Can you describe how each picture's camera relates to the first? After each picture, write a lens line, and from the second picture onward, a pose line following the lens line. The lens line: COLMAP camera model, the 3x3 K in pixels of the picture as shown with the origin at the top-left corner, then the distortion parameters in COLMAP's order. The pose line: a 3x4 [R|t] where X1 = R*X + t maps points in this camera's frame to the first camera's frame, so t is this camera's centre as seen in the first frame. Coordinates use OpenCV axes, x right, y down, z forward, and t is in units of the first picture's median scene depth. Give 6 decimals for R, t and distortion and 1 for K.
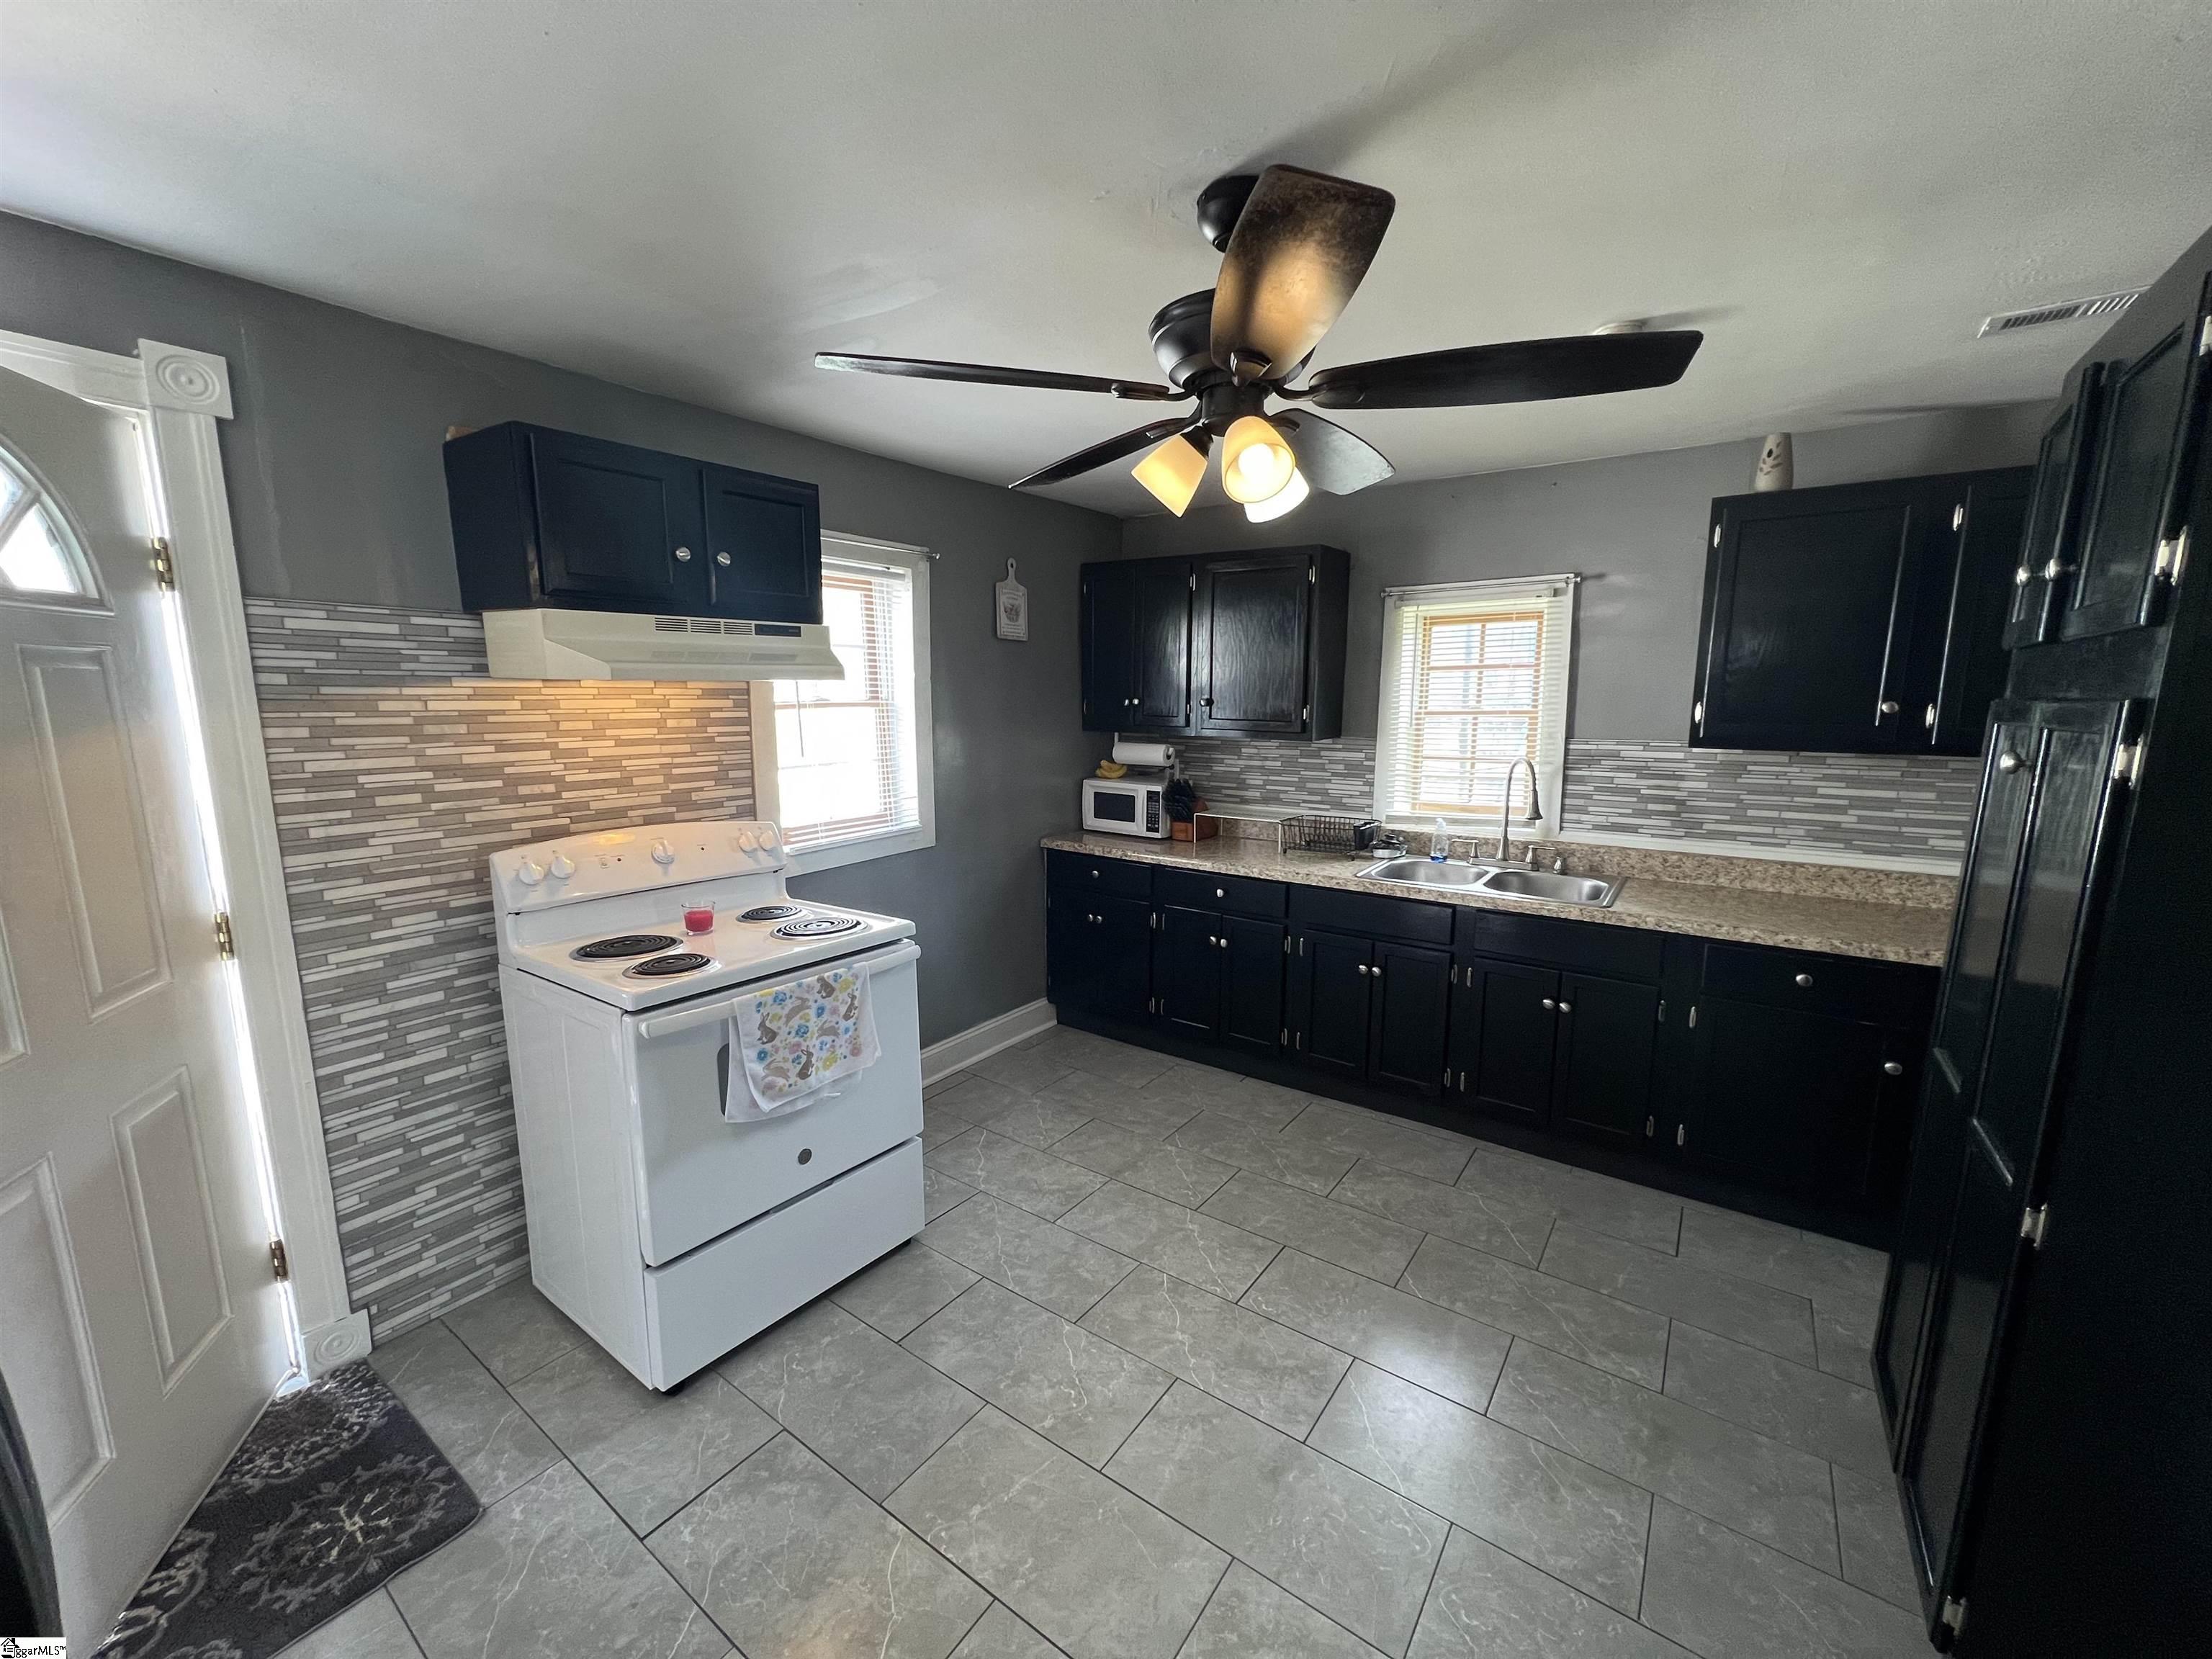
lens RADIAL K [[876.3, 0, 1104.9], [0, 876.3, 831.0], [0, 0, 1]] dist [-0.003935, 0.000514]
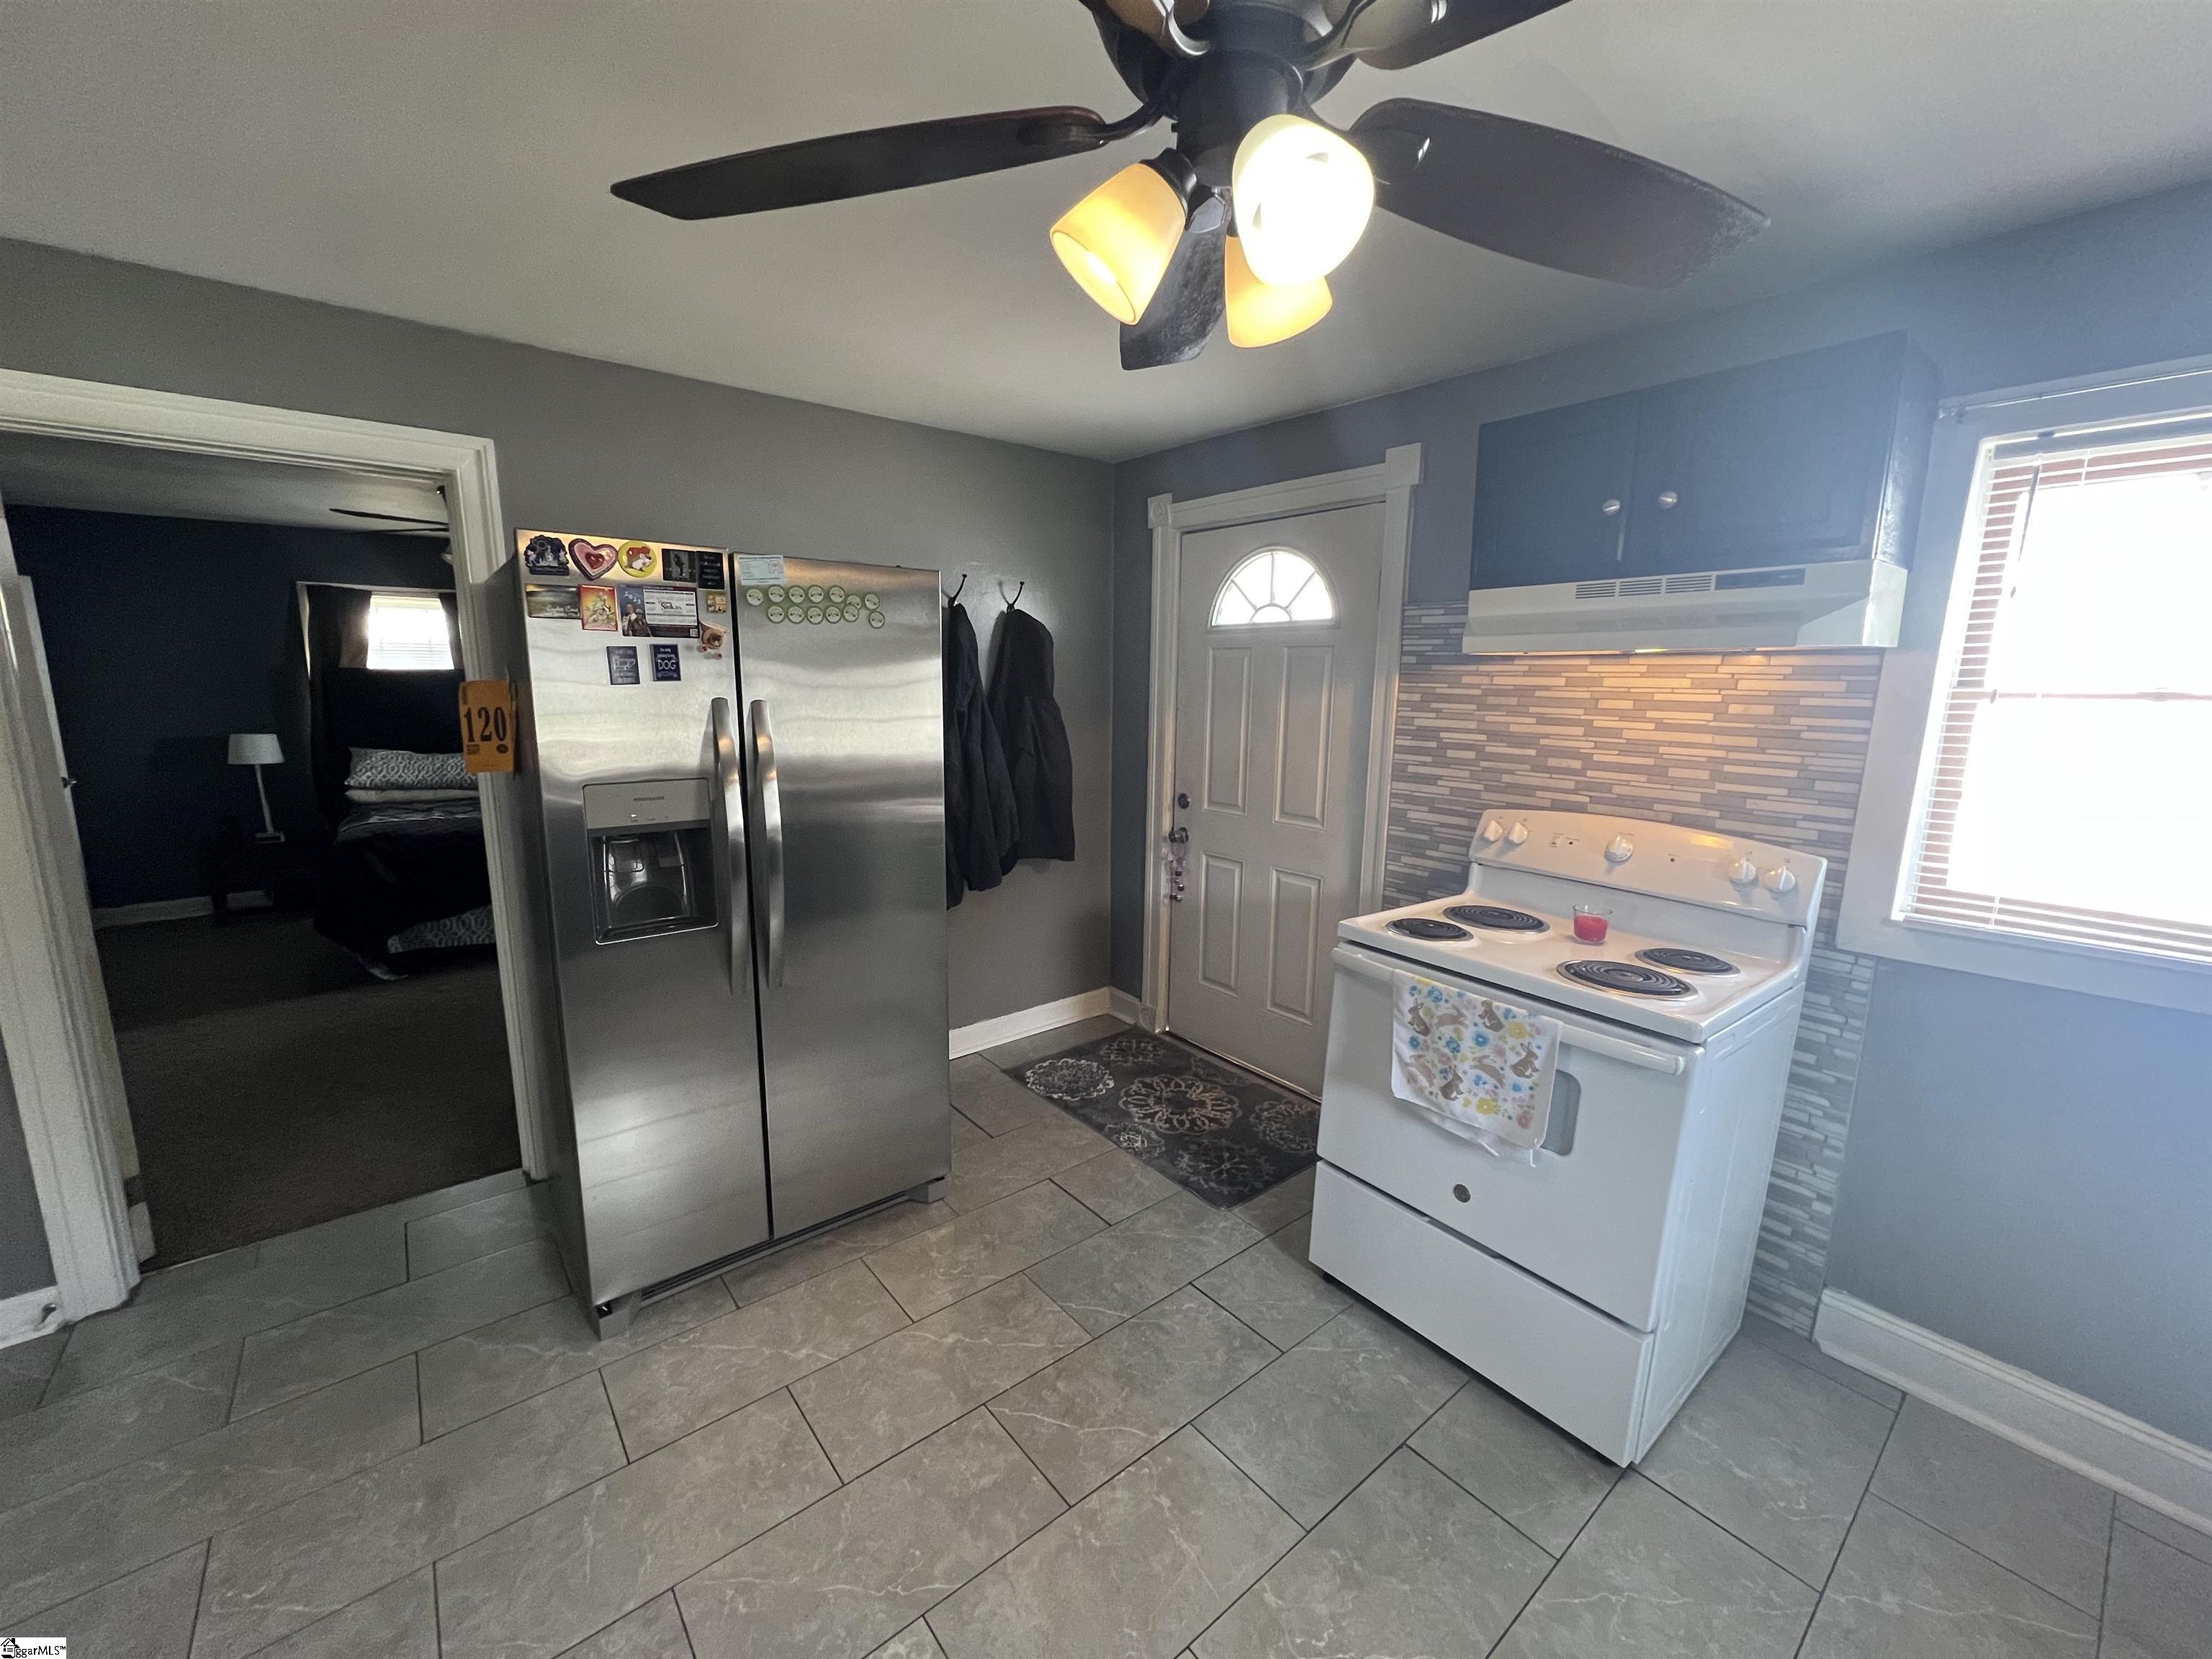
lens RADIAL K [[883.3, 0, 1112.9], [0, 883.3, 830.3], [0, 0, 1]] dist [-0.000384, 0.000029]
pose [[-0.255487, 0.158669, -0.953704, 0.445085], [-0.169384, 0.963838, 0.205732, -0.085188], [0.951859, 0.214104, -0.219372, 0.653507]]
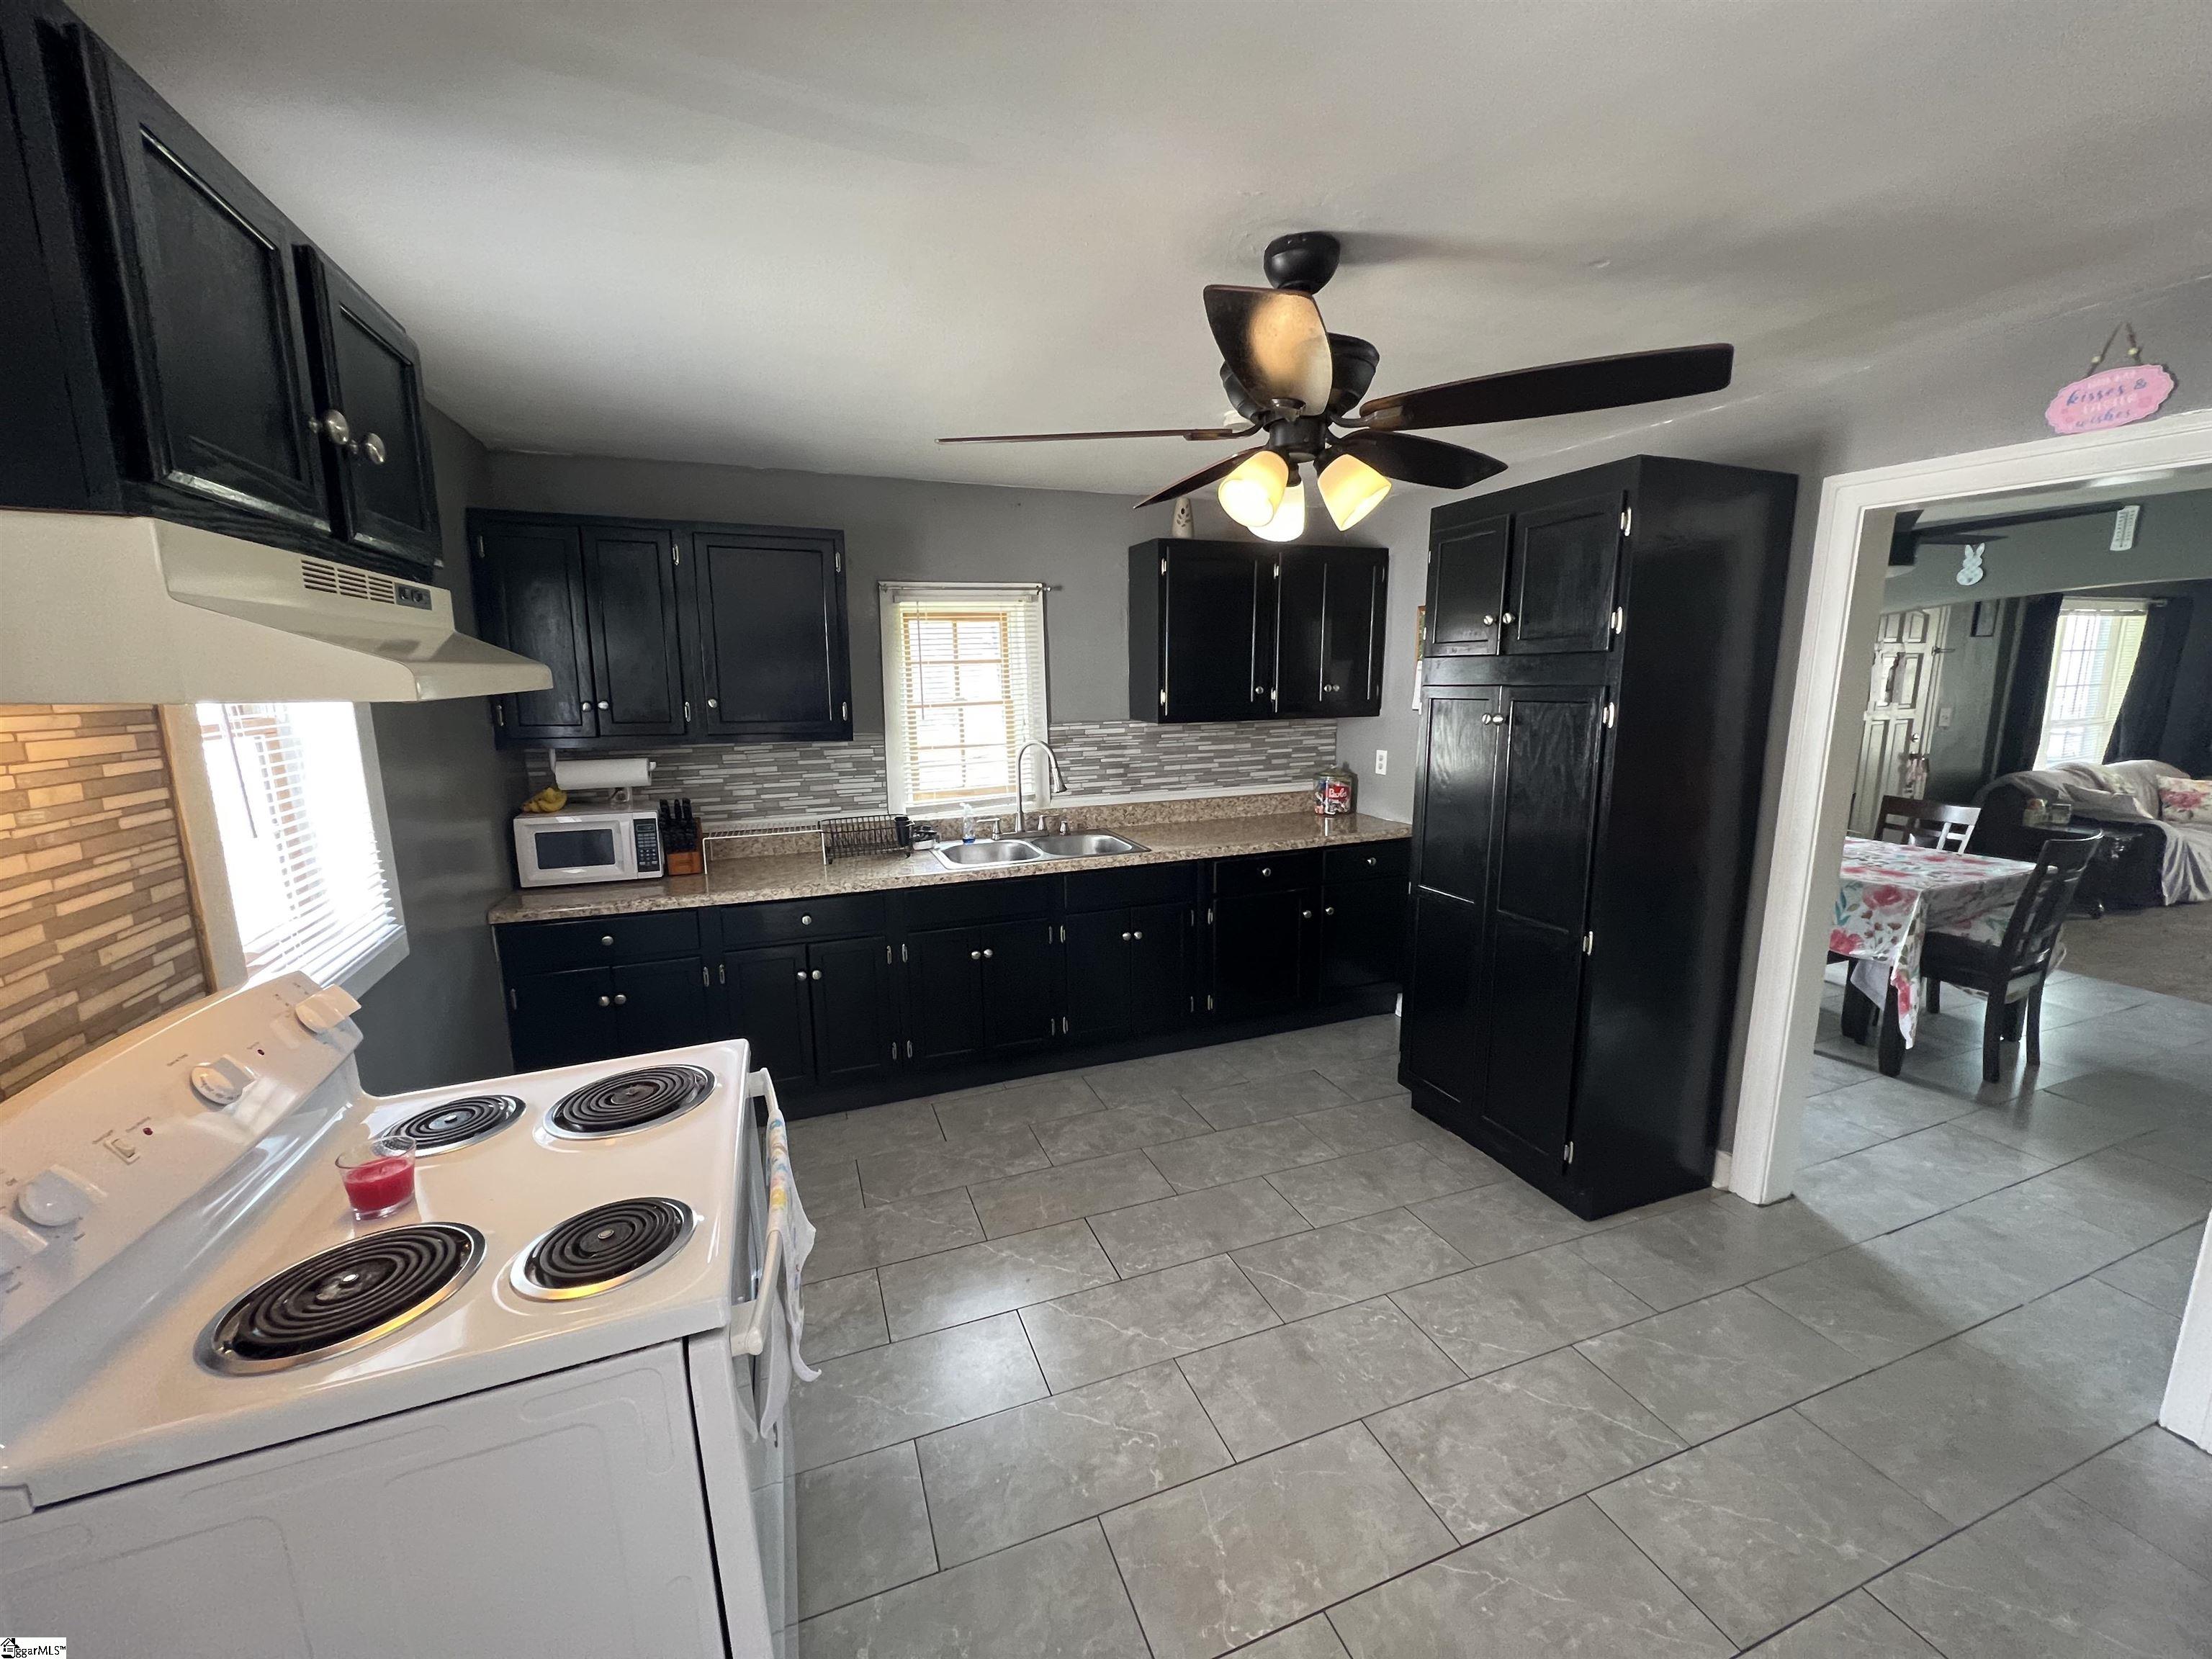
lens RADIAL K [[883.3, 0, 1106.2], [0, 883.3, 829.5], [0, 0, 1]] dist [-0.000384, 0.000029]
pose [[0.553247, -0.153353, 0.818780, -0.559277], [0.143634, 0.985749, 0.087572, -0.071556], [-0.820541, 0.069155, 0.567389, 0.336957]]
